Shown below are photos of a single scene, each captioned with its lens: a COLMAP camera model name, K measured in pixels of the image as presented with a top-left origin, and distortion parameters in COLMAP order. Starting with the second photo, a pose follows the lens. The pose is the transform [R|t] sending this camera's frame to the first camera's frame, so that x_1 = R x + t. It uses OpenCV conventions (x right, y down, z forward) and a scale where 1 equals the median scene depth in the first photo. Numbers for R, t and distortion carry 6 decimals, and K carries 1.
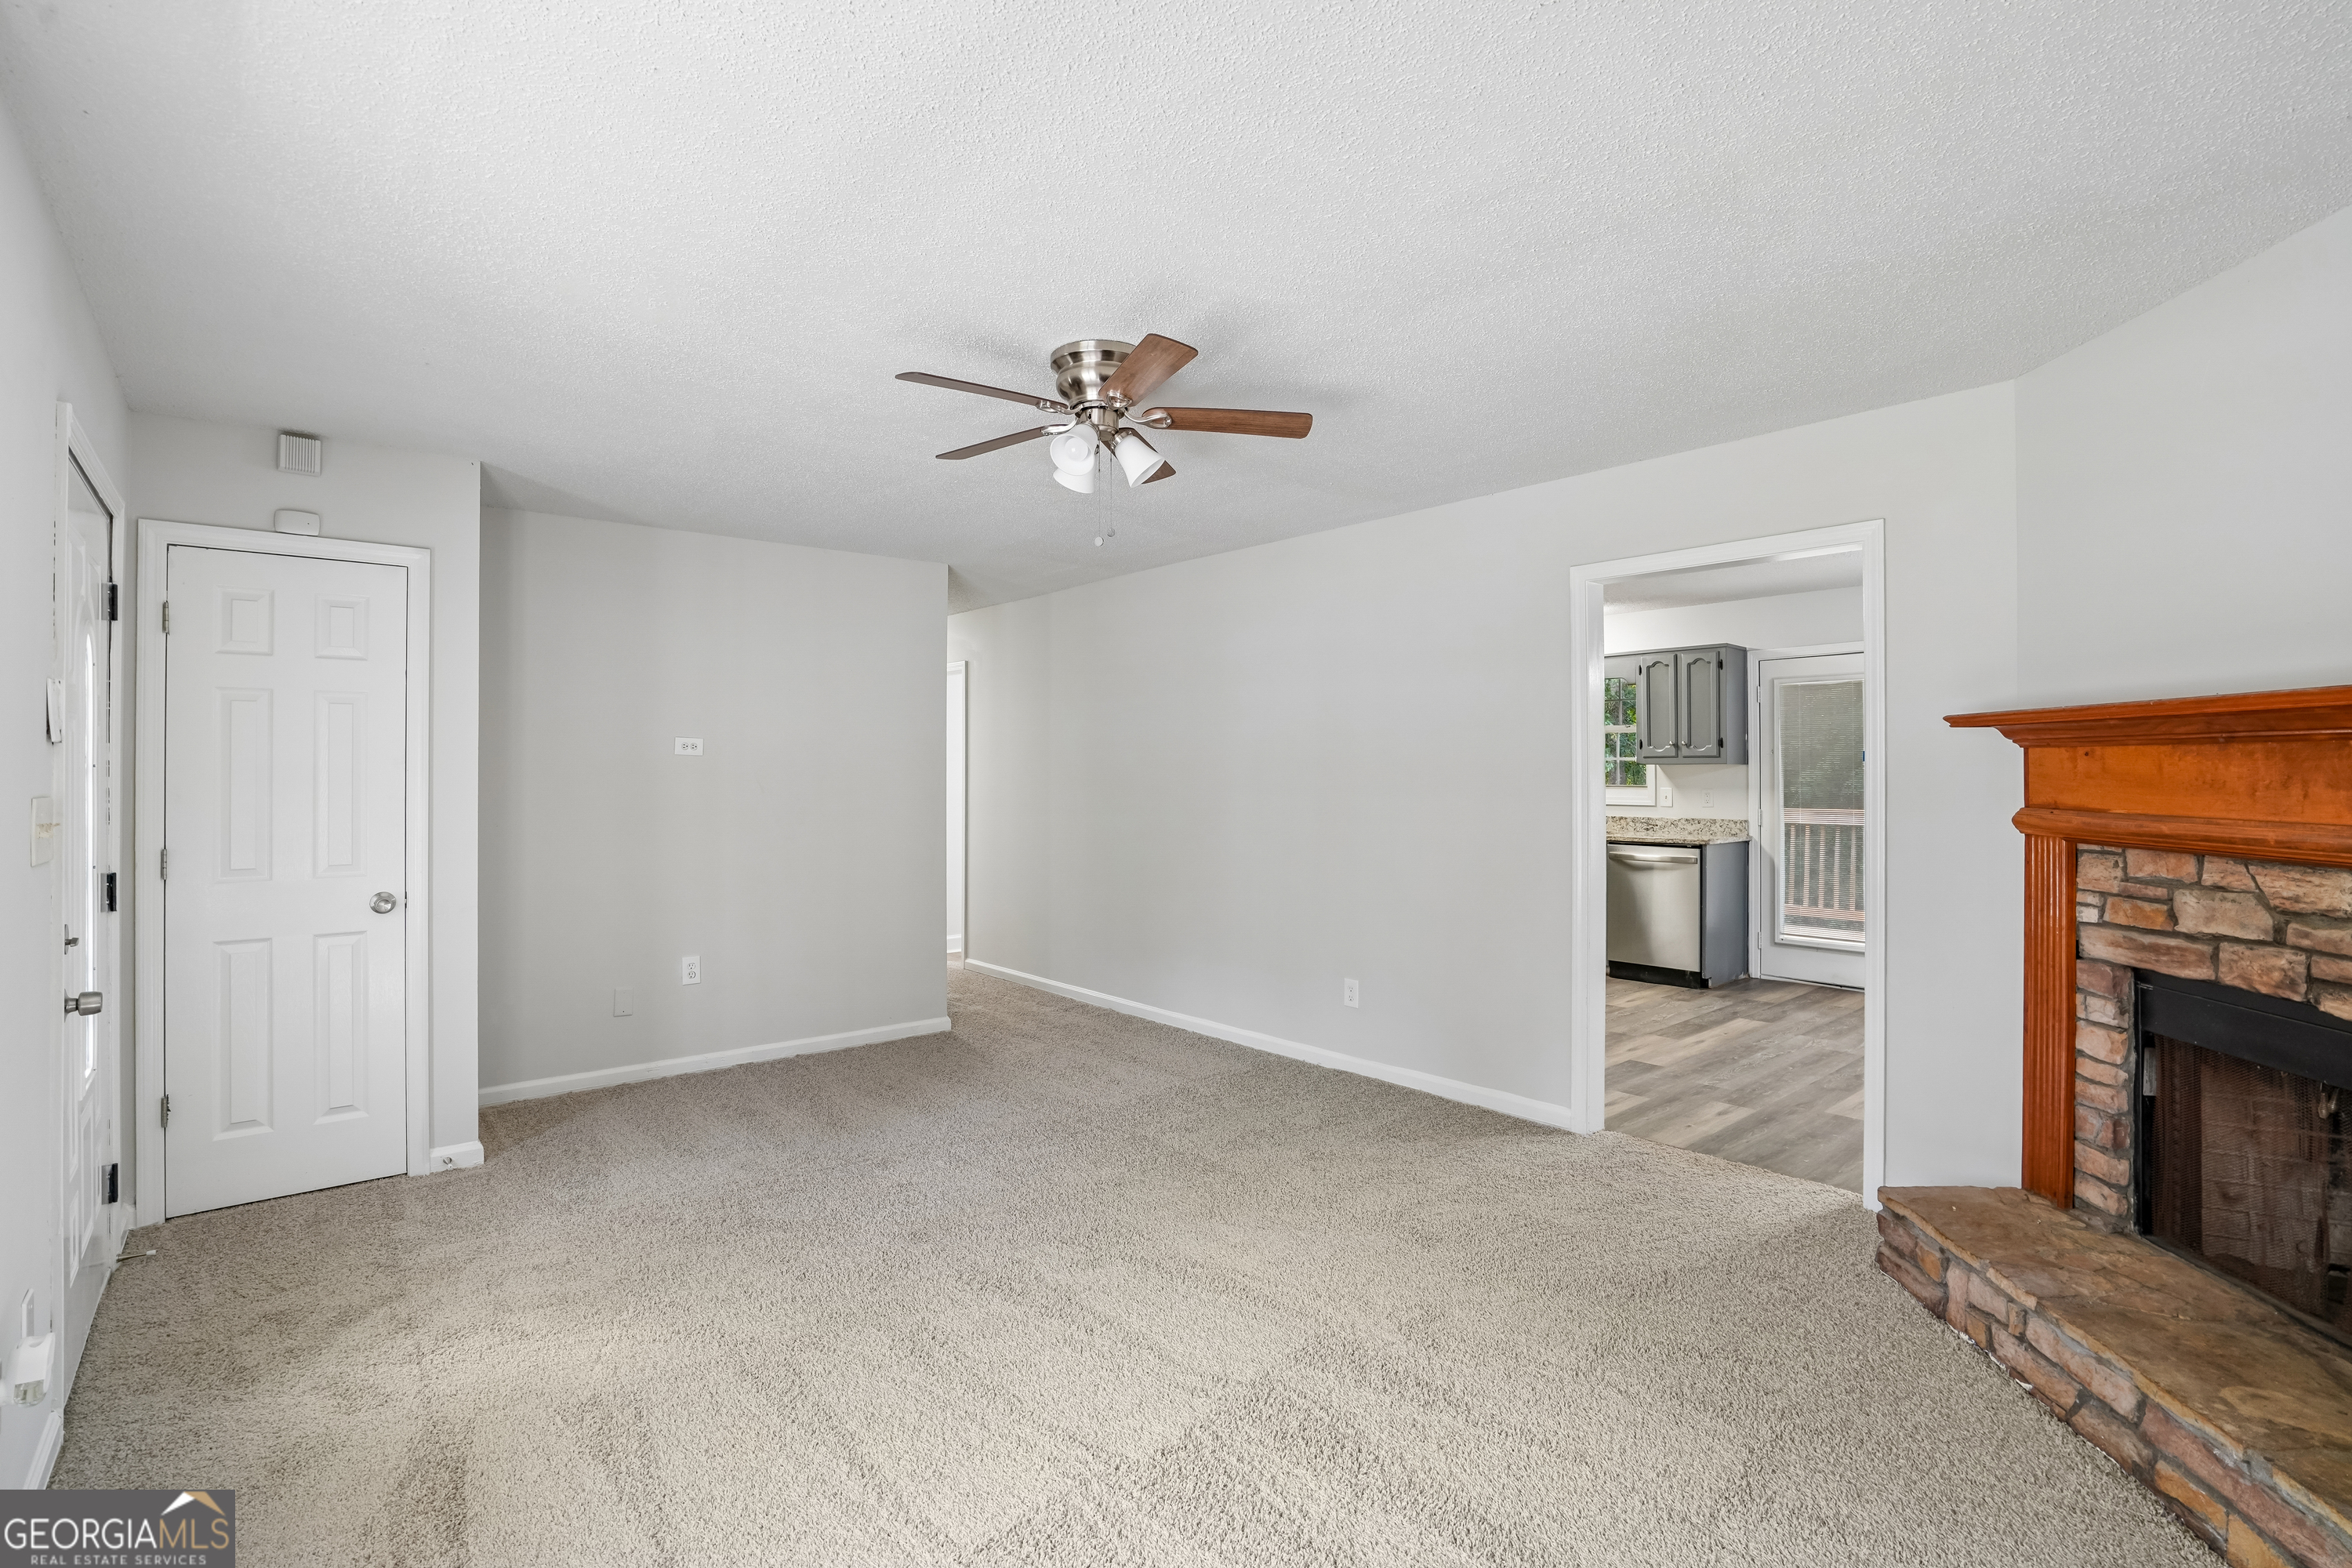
lens RADIAL K [[1094.5, 0, 1170.2], [0, 1094.5, 772.0], [0, 0, 1]] dist [-0.057903, 0.024612]
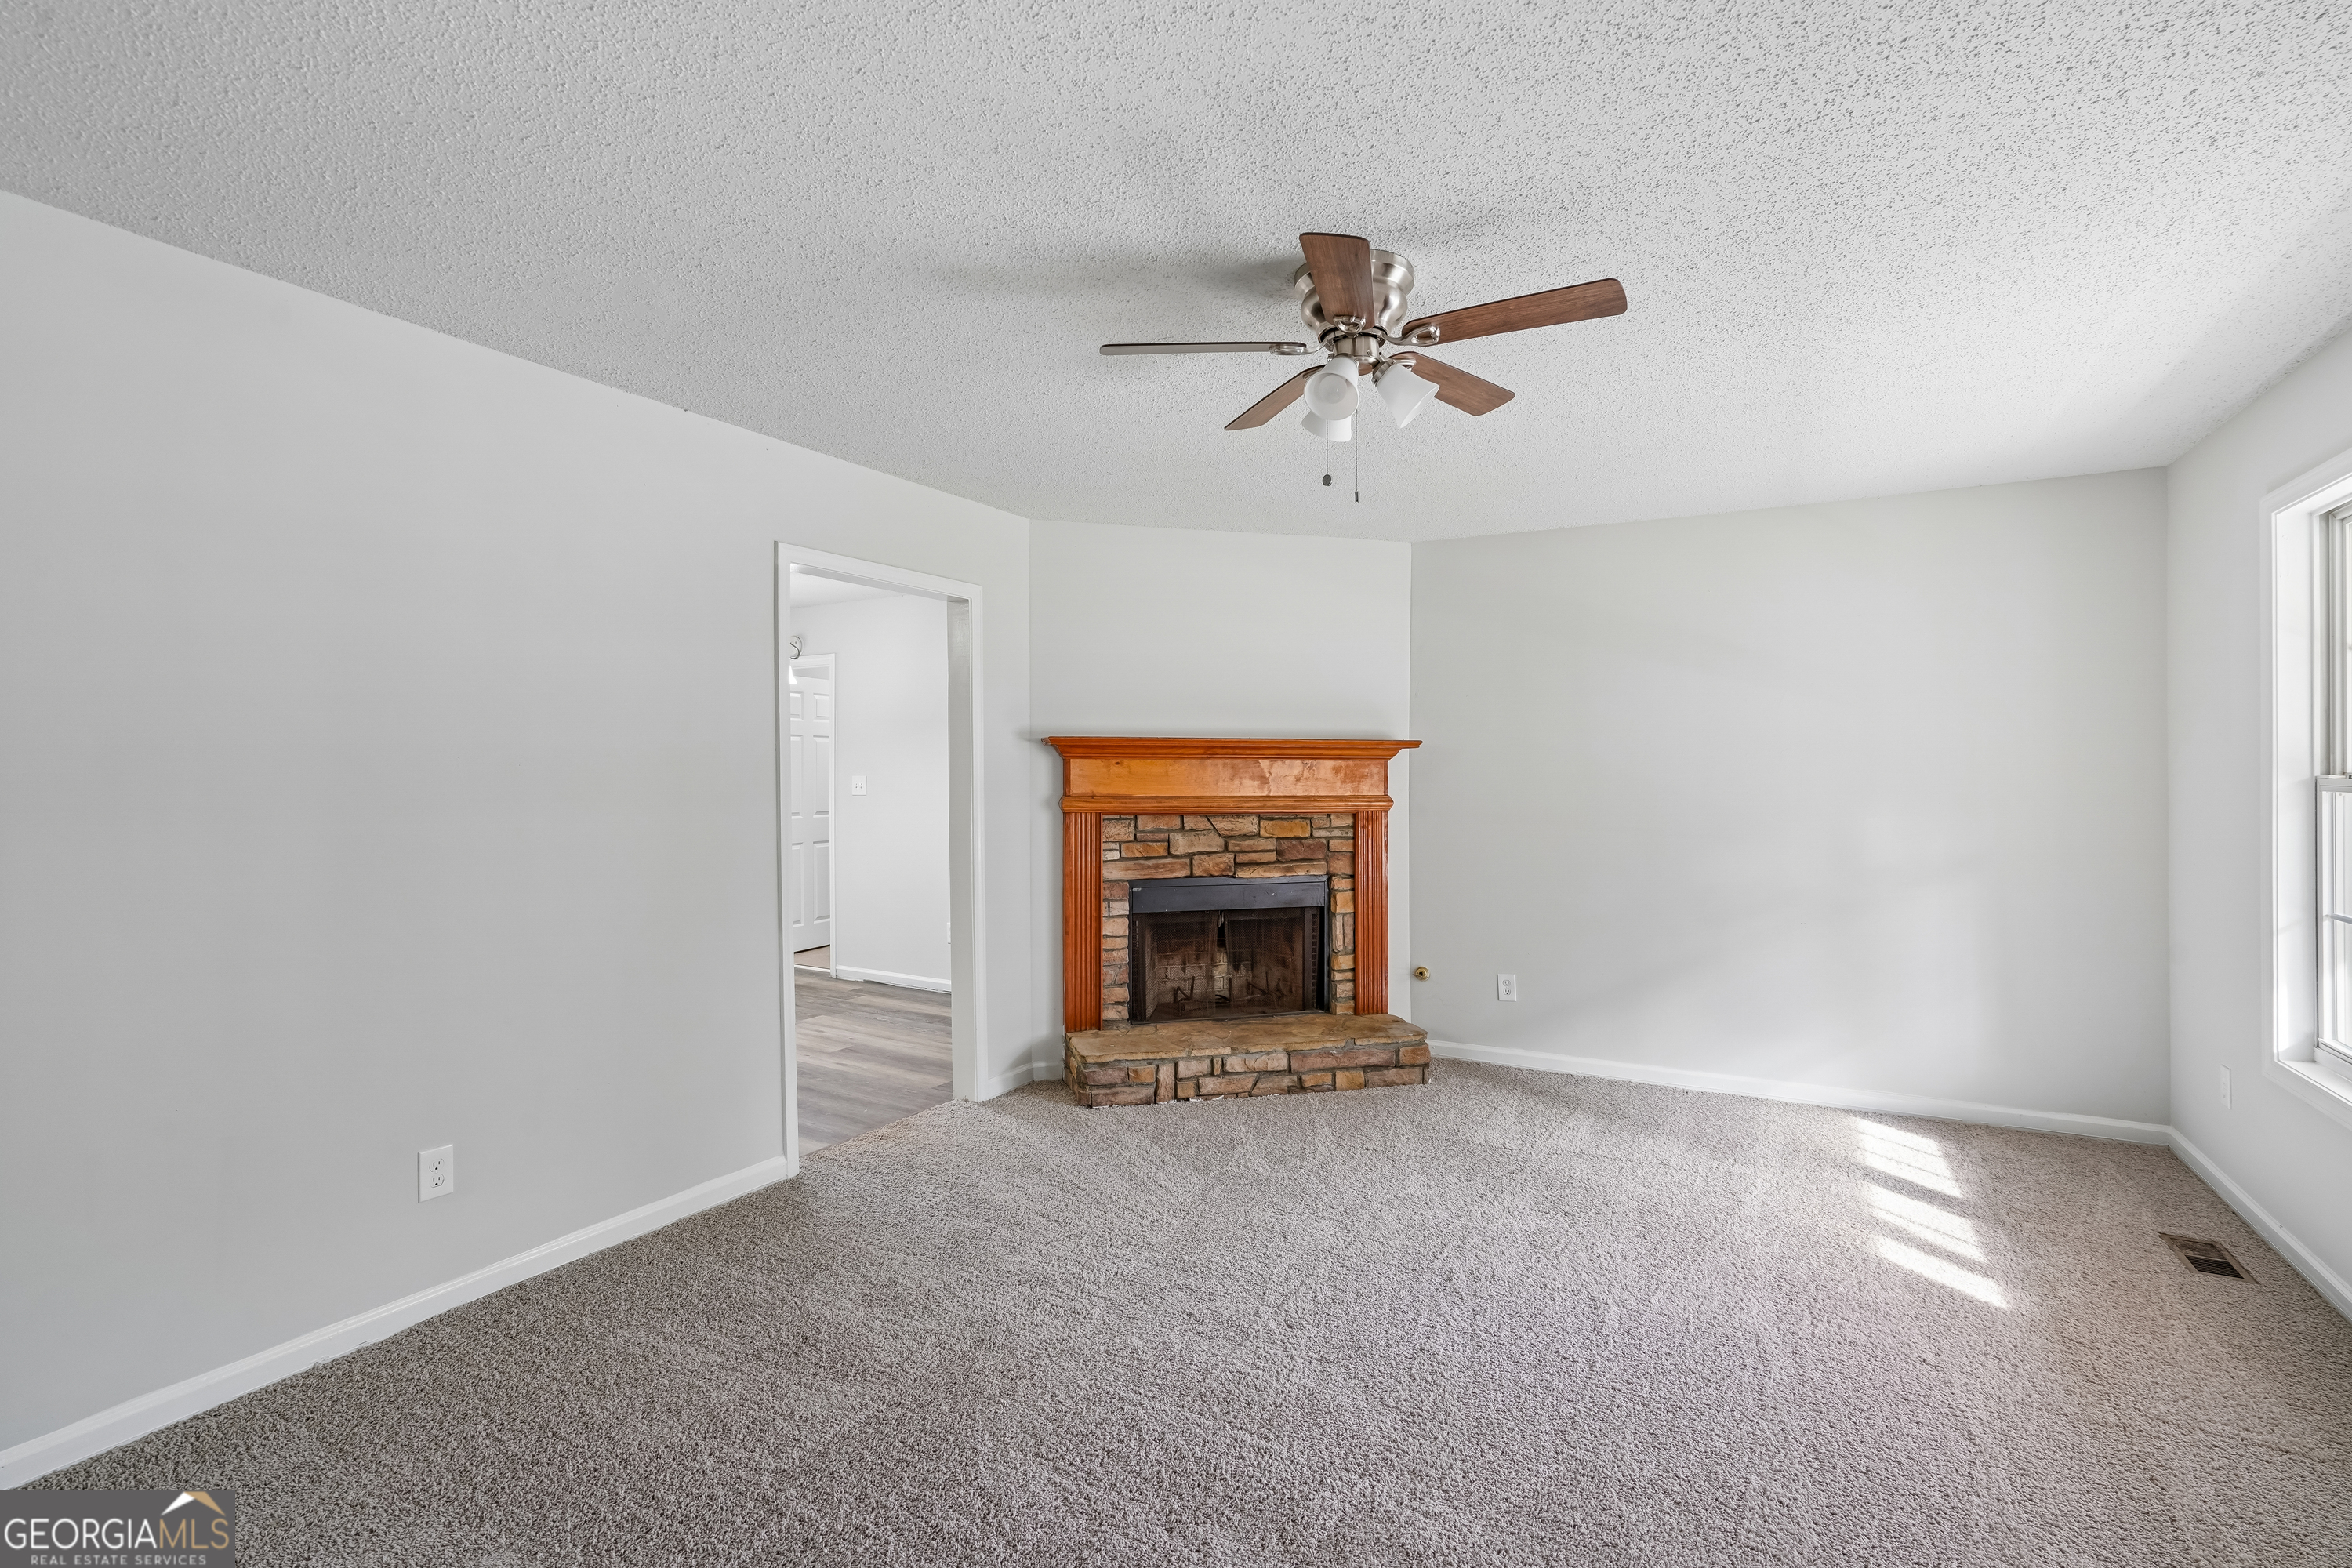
lens RADIAL K [[1094.5, 0, 1170.2], [0, 1094.5, 772.0], [0, 0, 1]] dist [-0.057903, 0.024612]
pose [[-0.340969, 0.002482, 0.940071, -0.932305], [0.001648, 0.999997, -0.002042, 0.000638], [-0.940073, 0.000853, -0.340972, 1.641303]]
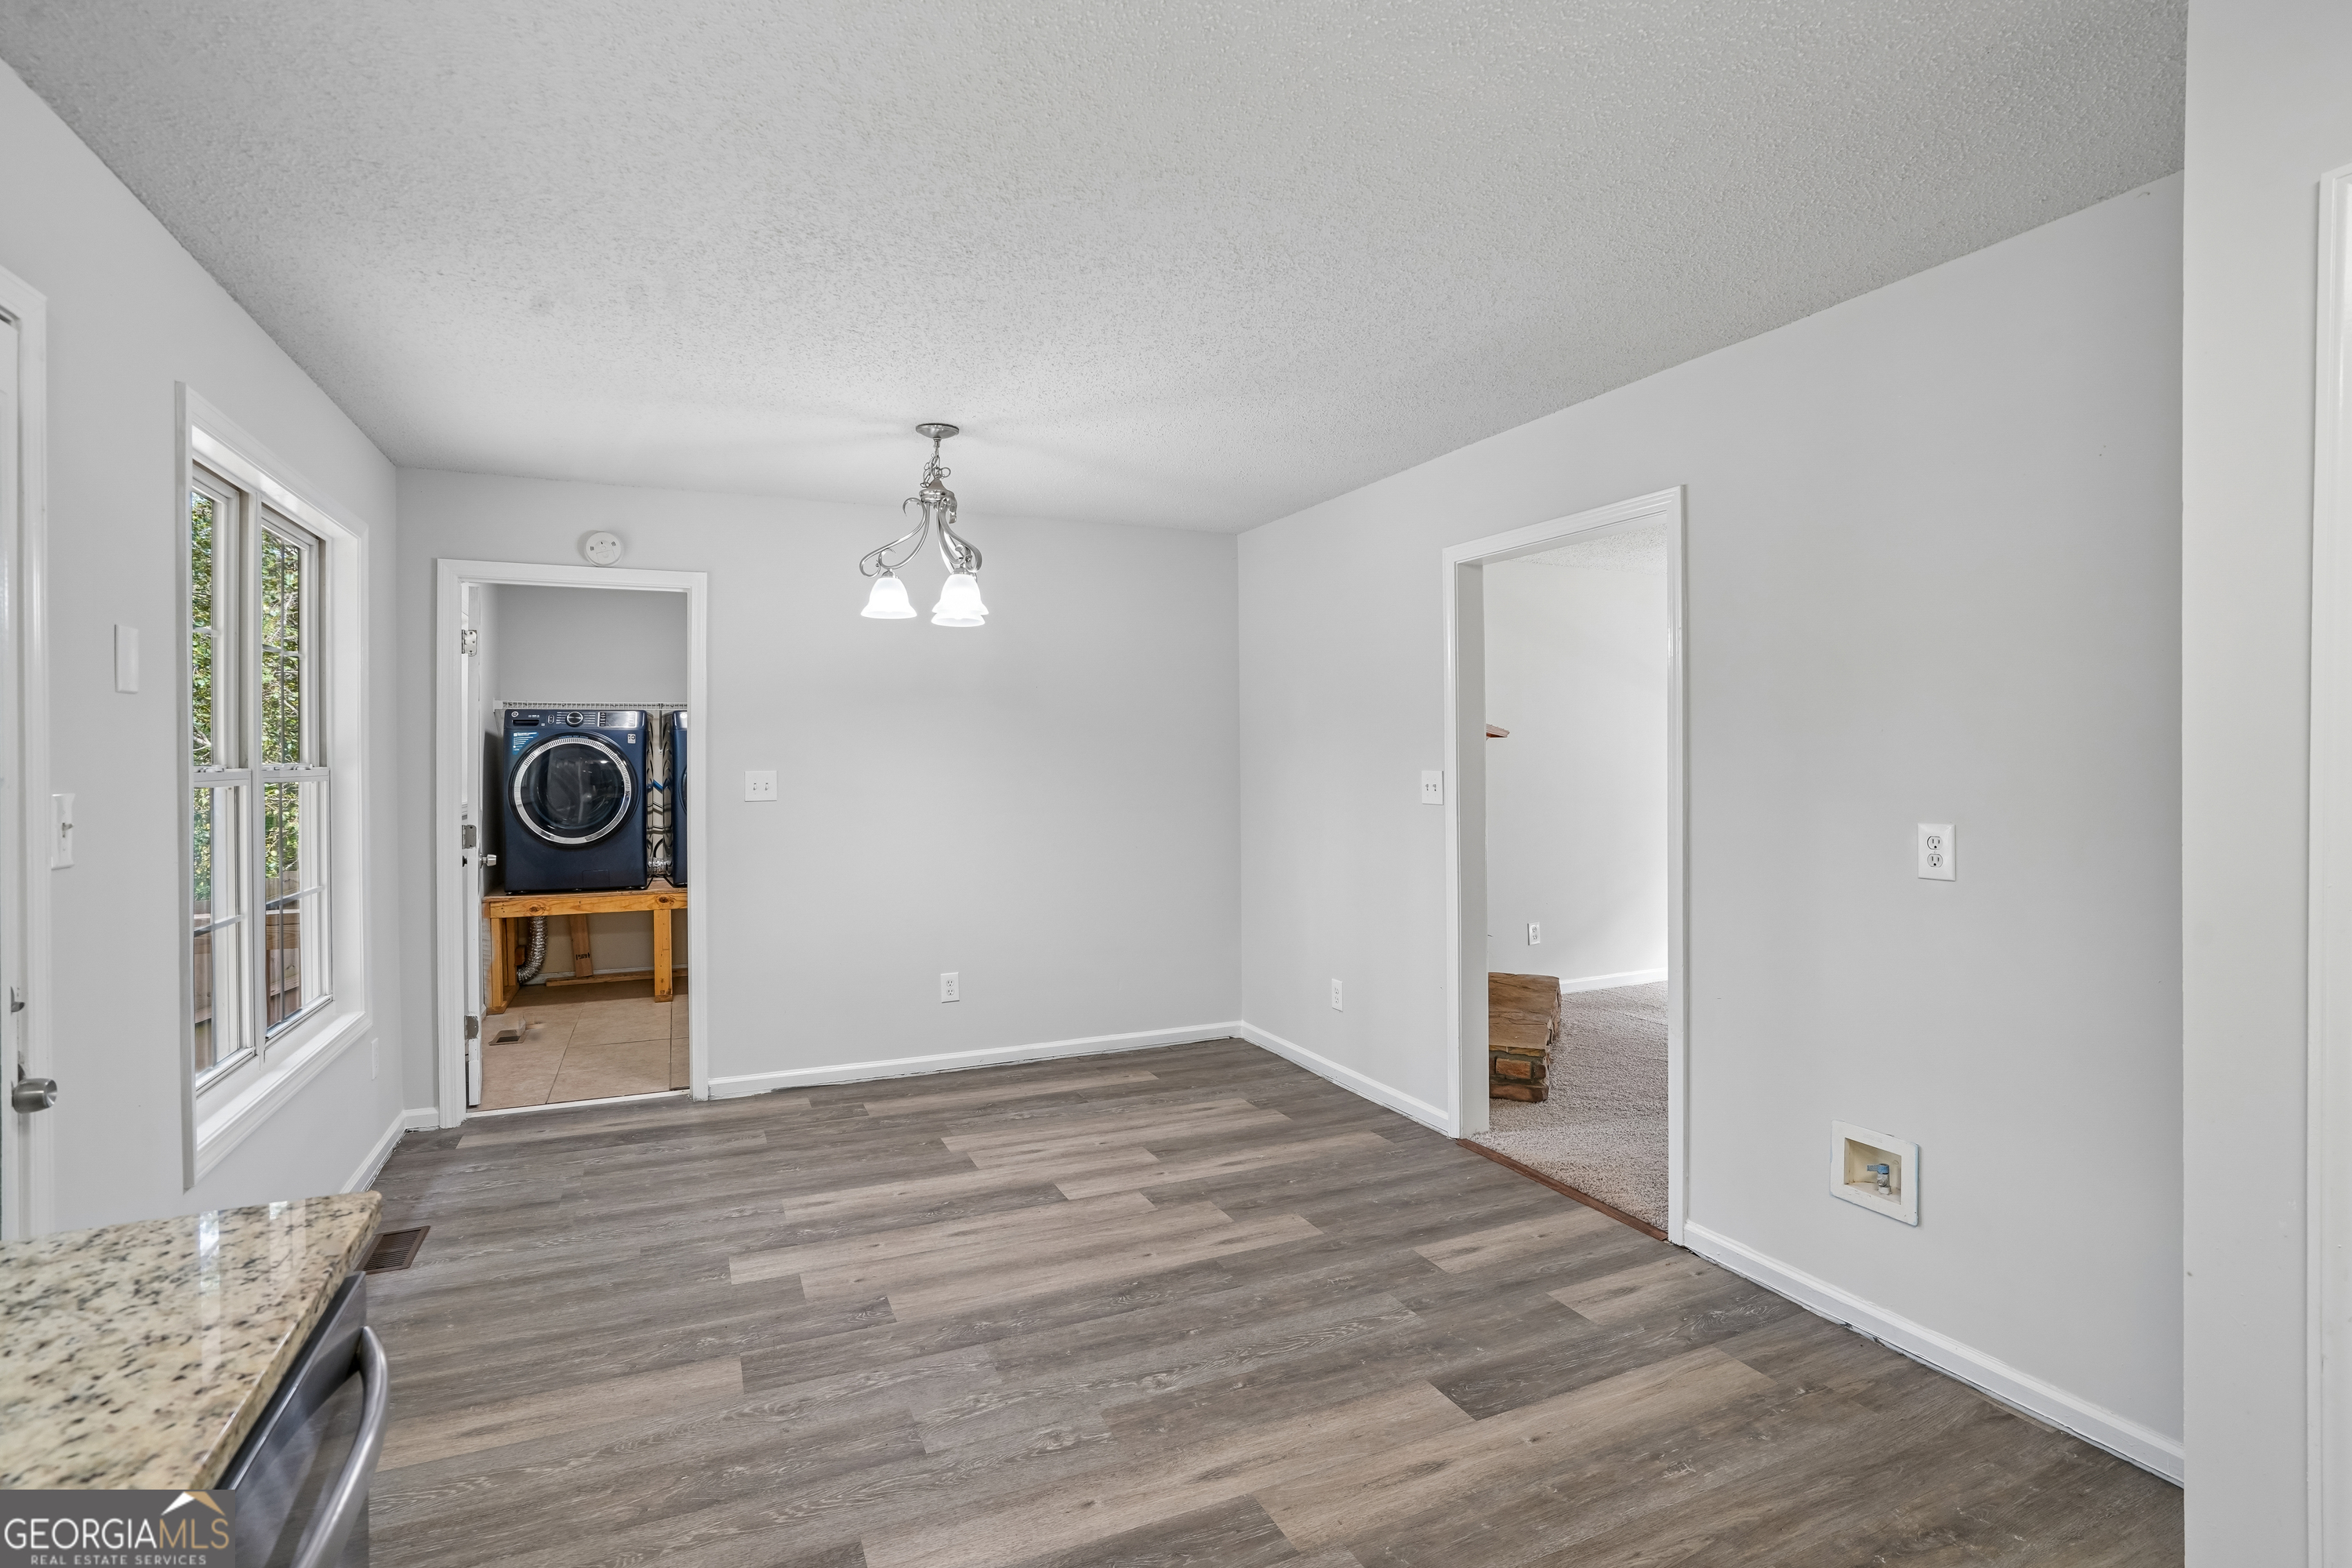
lens RADIAL K [[1124.4, 0, 1171.8], [0, 1124.4, 751.2], [0, 0, 1]] dist [-0.030187, 0.001282]
pose [[-0.963373, 0.009211, 0.268006, 0.868190], [0.009104, 0.999957, -0.001643, -0.019470], [-0.268010, 0.000857, -0.963416, 3.041047]]
